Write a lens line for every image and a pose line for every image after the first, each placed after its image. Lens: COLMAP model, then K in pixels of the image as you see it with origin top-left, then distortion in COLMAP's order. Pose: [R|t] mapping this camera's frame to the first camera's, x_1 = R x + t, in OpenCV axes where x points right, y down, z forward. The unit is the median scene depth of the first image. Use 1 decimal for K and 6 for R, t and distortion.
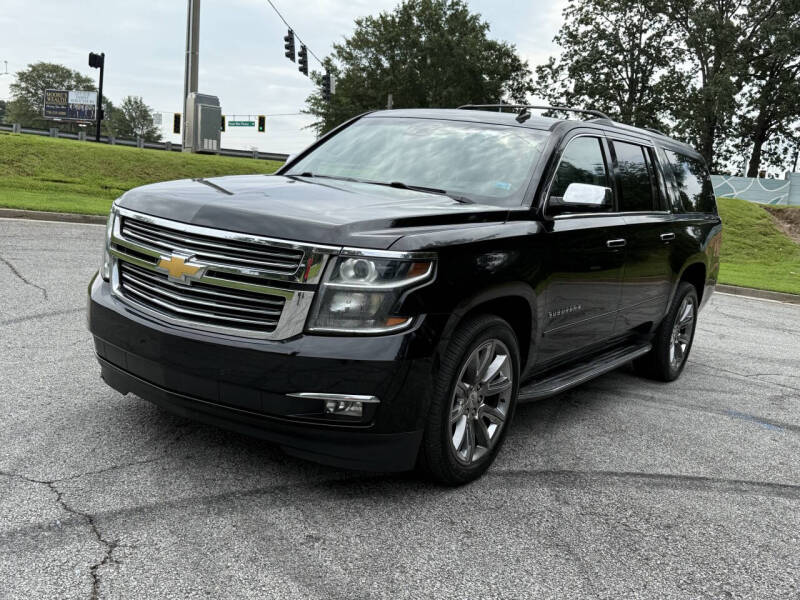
lens RADIAL K [[1101.0, 0, 400.0], [0, 1101.0, 300.0], [0, 0, 1]] dist [0.252034, -0.763029]
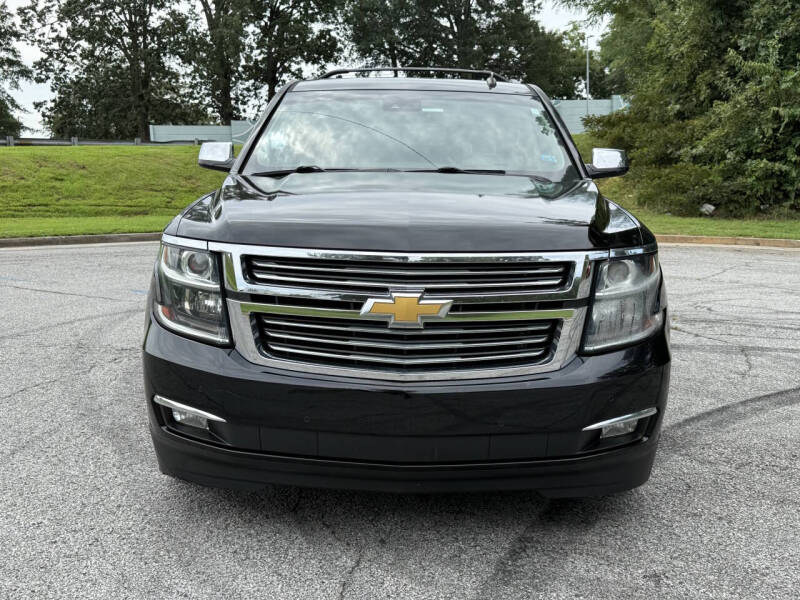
lens RADIAL K [[1101.0, 0, 400.0], [0, 1101.0, 300.0], [0, 0, 1]] dist [0.252034, -0.763029]
pose [[0.741732, -0.187039, 0.644088, -0.274866], [0.145885, 0.982328, 0.117260, -0.049853], [-0.654638, 0.006987, 0.755910, 0.162599]]
